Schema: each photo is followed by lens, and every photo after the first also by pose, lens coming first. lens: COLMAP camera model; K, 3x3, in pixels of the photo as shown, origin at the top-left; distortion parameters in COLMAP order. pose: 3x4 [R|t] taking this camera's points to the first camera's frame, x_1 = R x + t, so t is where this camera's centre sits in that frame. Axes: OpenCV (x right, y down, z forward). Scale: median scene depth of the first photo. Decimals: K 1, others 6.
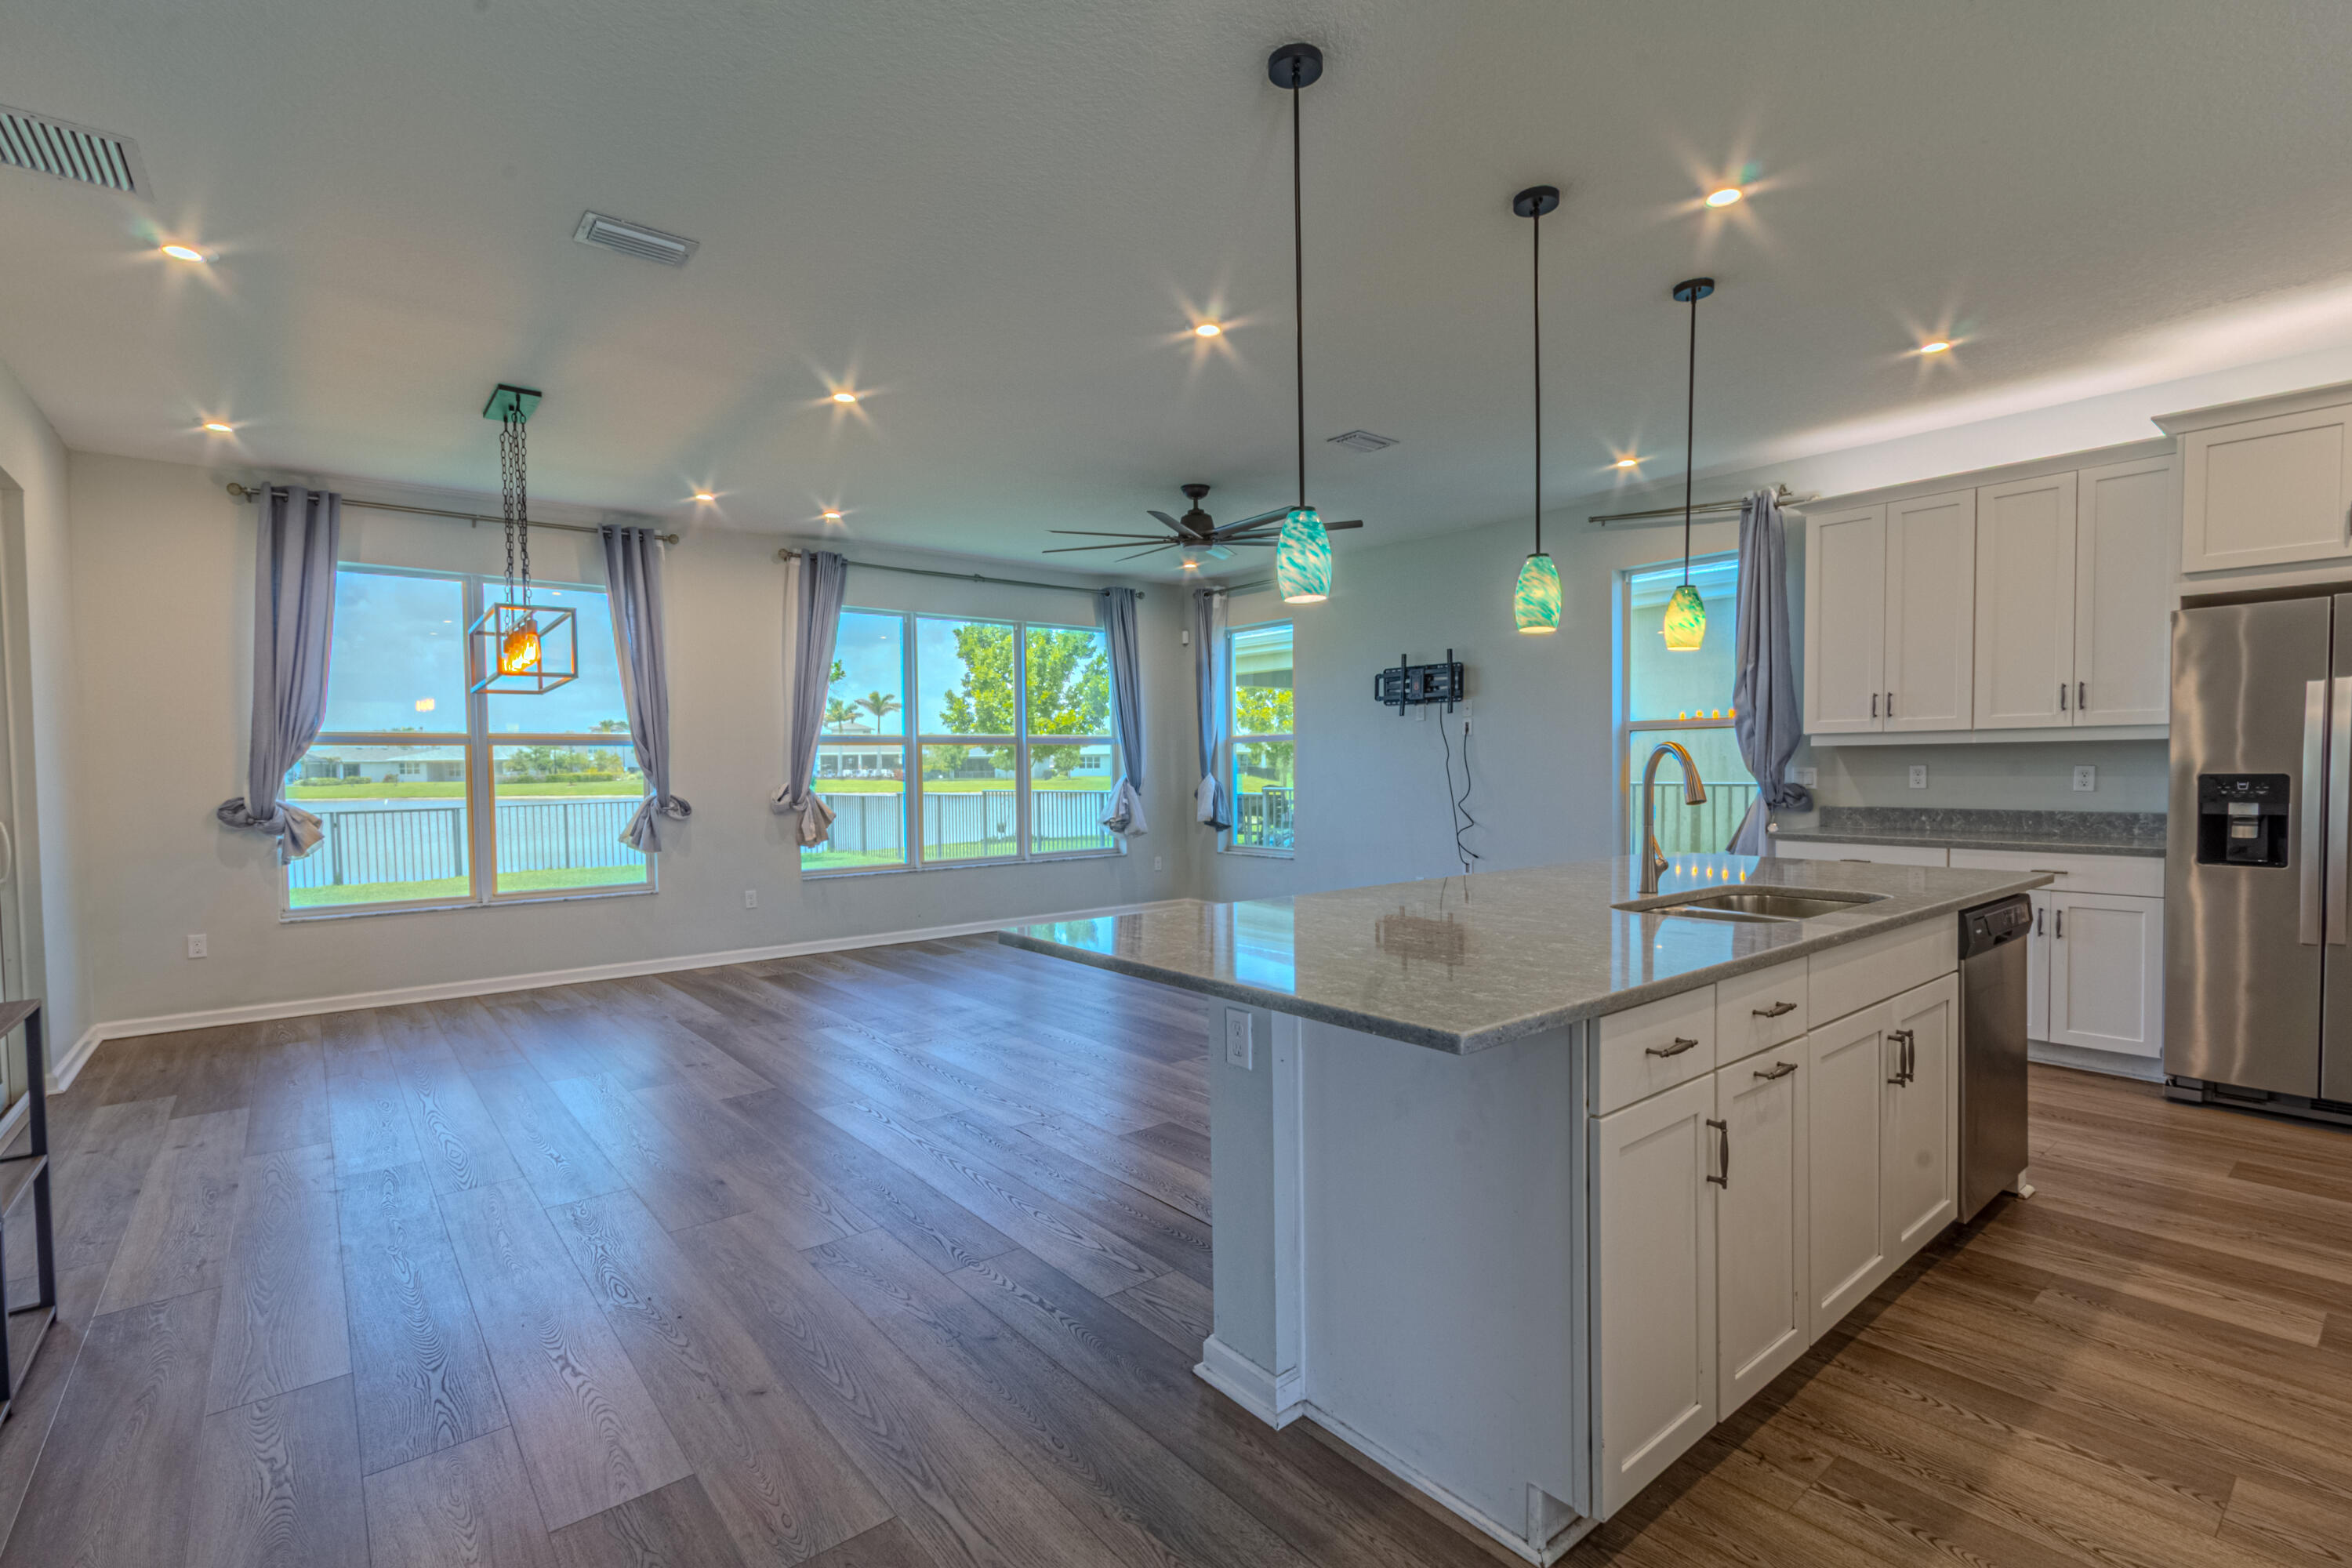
lens RADIAL K [[1062.5, 0, 1172.8], [0, 1062.5, 800.1], [0, 0, 1]] dist [0.006048, 0.000458]
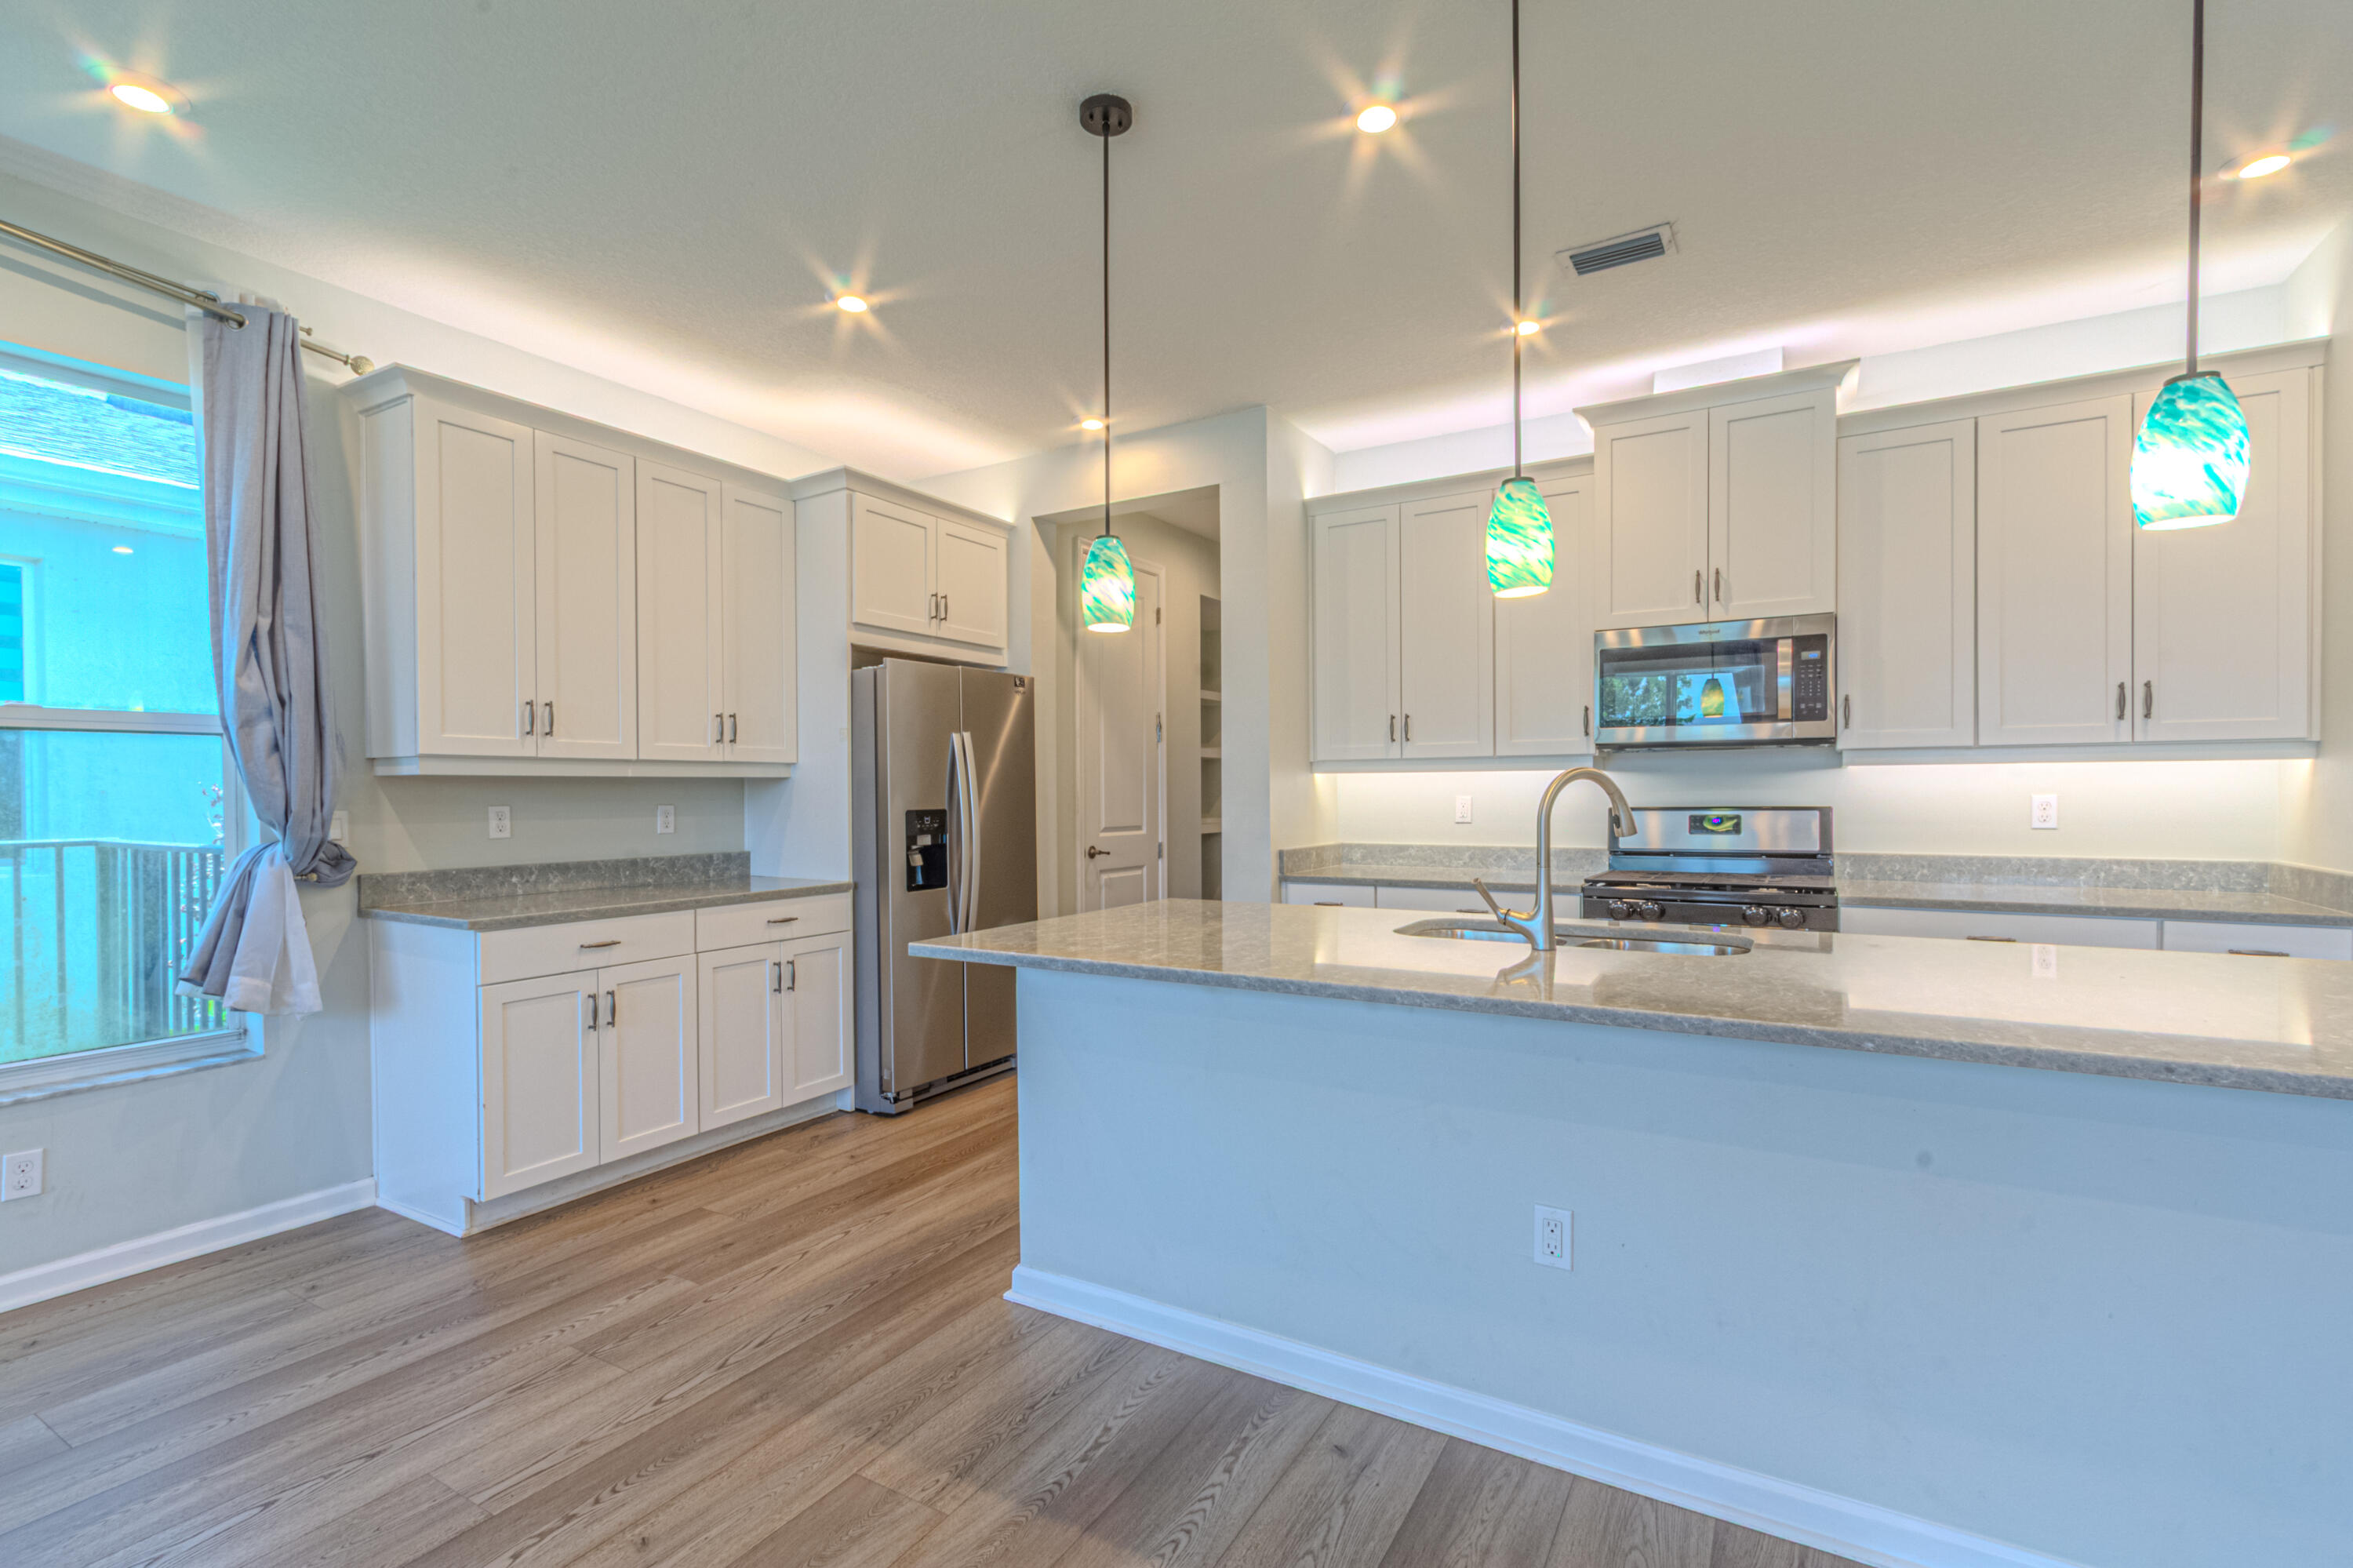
lens RADIAL K [[1062.9, 0, 1173.3], [0, 1062.9, 800.1], [0, 0, 1]] dist [0.006048, 0.000458]
pose [[-0.337342, 0.007452, 0.941353, -0.128995], [0.043237, 0.999036, 0.007585, -0.024081], [-0.940389, 0.043260, -0.337339, 0.880225]]
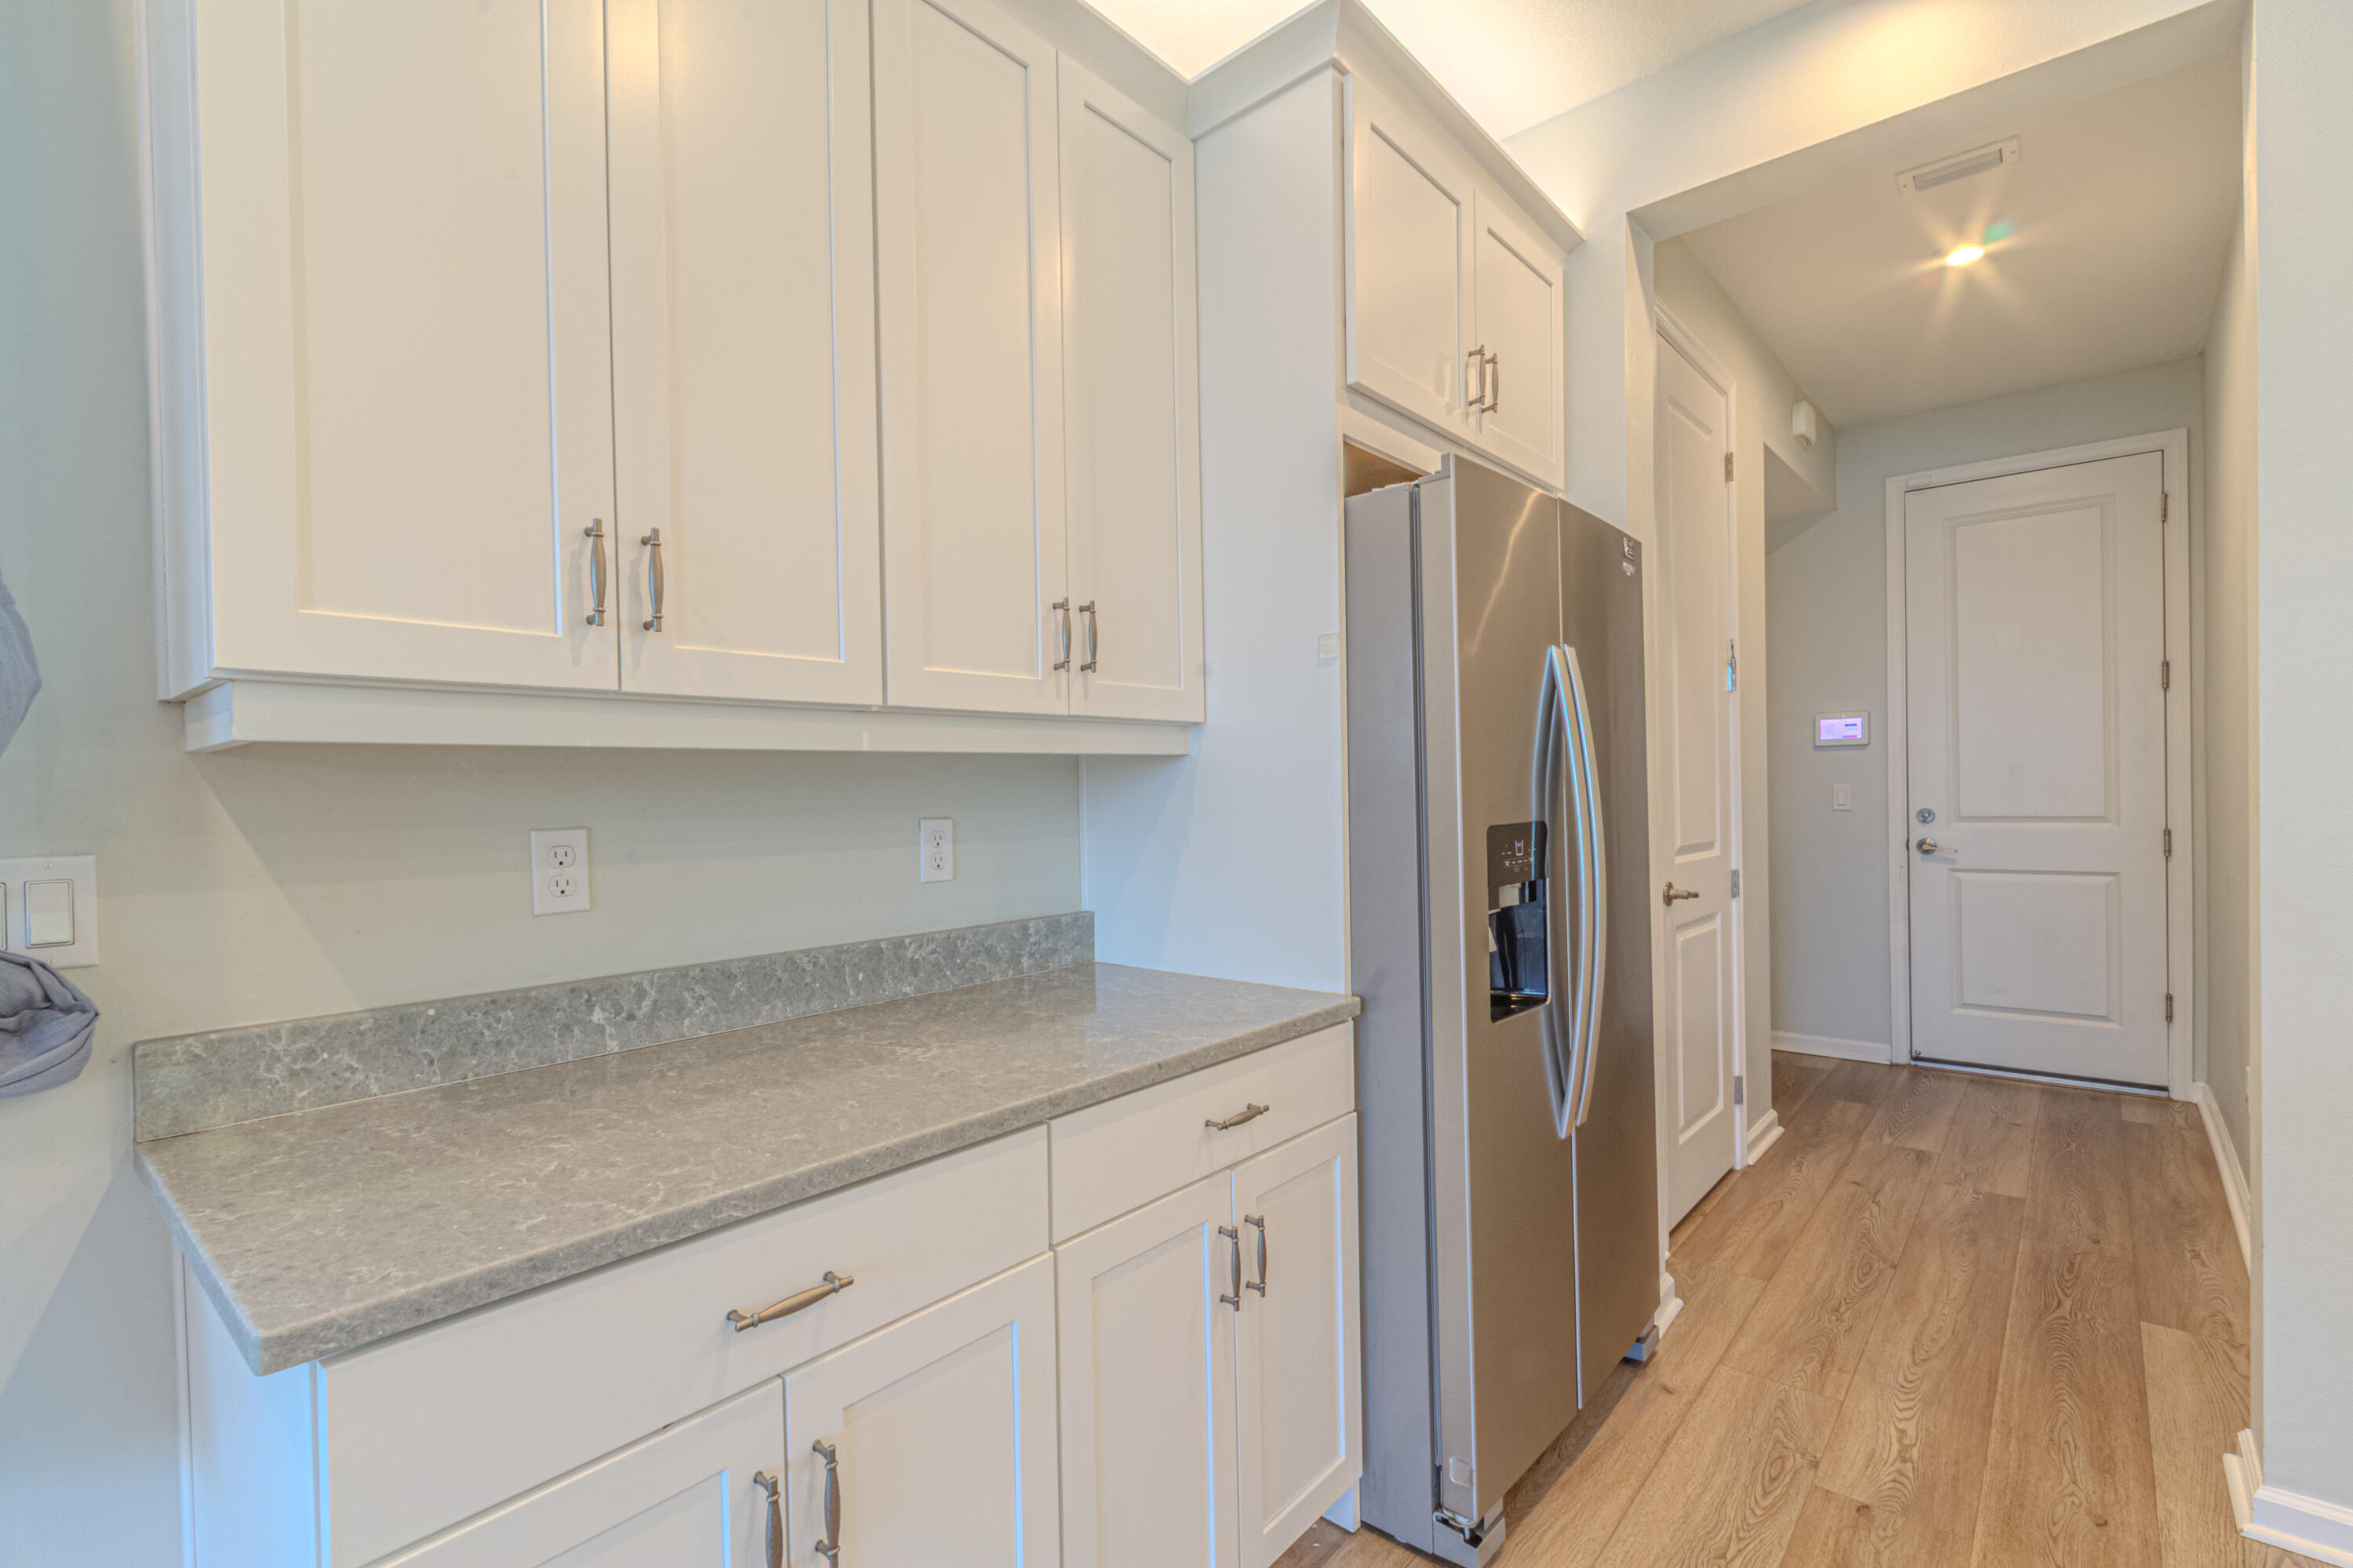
lens RADIAL K [[1062.9, 0, 1173.3], [0, 1062.9, 800.1], [0, 0, 1]] dist [0.006048, 0.000458]
pose [[-0.167933, 0.005510, 0.985783, 0.427631], [0.054664, 0.998498, 0.003732, -0.034930], [-0.984282, 0.054514, -0.167982, 0.956493]]
